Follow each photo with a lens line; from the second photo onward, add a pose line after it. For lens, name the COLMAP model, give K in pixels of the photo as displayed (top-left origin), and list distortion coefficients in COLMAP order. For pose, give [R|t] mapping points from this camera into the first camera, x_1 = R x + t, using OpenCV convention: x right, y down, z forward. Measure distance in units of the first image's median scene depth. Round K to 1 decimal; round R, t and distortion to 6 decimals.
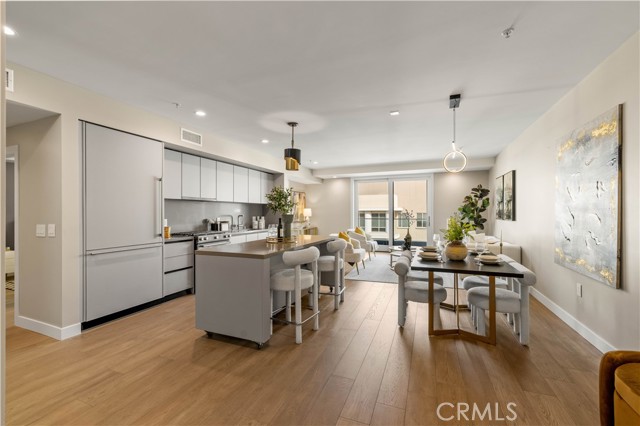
lens RADIAL K [[269.2, 0, 320.8], [0, 269.2, 212.4], [0, 0, 1]] dist [0.002941, -0.000471]
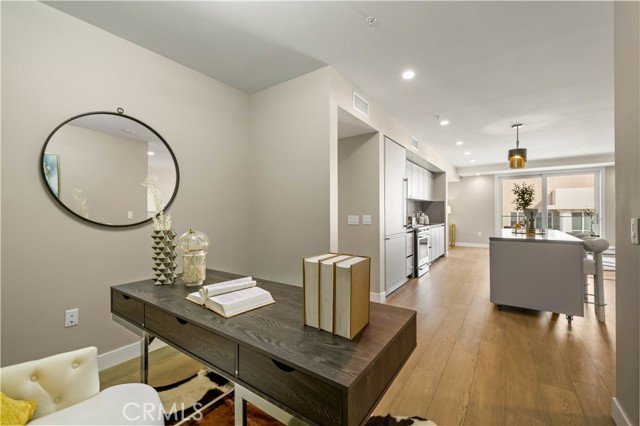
lens RADIAL K [[269.2, 0, 321.4], [0, 269.2, 208.7], [0, 0, 1]] dist [0.002941, -0.000471]
pose [[0.976116, -0.003827, -0.217215, -0.581409], [0.000742, 0.999898, -0.014280, 0.019650], [0.217247, 0.013778, 0.976019, -0.207414]]
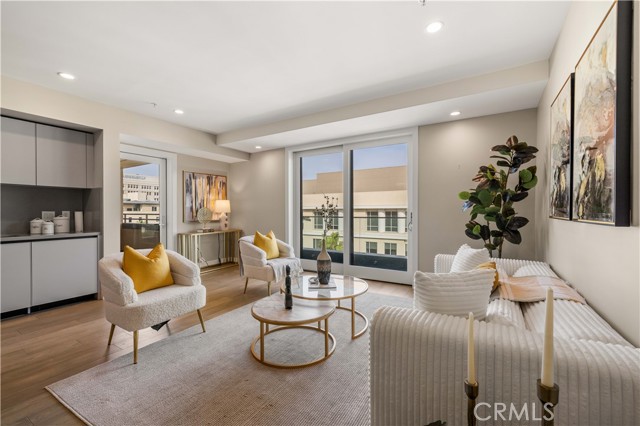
lens RADIAL K [[269.2, 0, 319.9], [0, 269.2, 216.9], [0, 0, 1]] dist [0.002941, -0.000471]
pose [[0.985446, 0.004288, -0.169937, 0.563490], [-0.000712, 0.999777, 0.021100, 0.021952], [0.169990, -0.020672, 0.985229, 0.820368]]
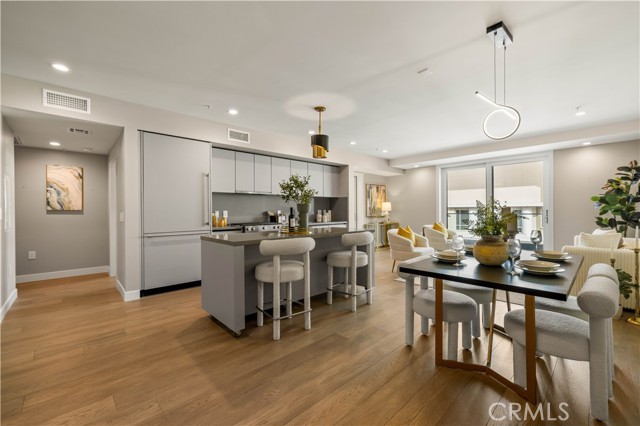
lens RADIAL K [[269.2, 0, 322.5], [0, 269.2, 211.3], [0, 0, 1]] dist [0.002941, -0.000471]
pose [[0.909117, -0.002024, -0.416535, 0.269618], [0.003713, 0.999988, 0.003246, 0.024222], [0.416523, -0.004498, 0.909114, 0.133819]]
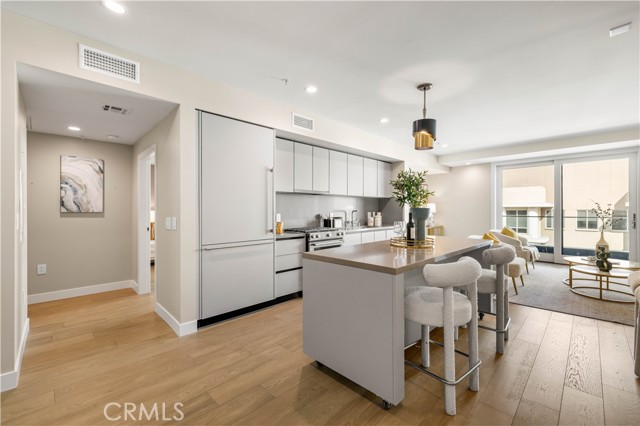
lens RADIAL K [[269.2, 0, 321.8], [0, 269.2, 209.5], [0, 0, 1]] dist [0.002941, -0.000471]
pose [[0.920320, 0.000665, -0.391167, -0.067499], [-0.000712, 1.000000, 0.000024, 0.009401], [0.391166, 0.000257, 0.920320, 0.187040]]
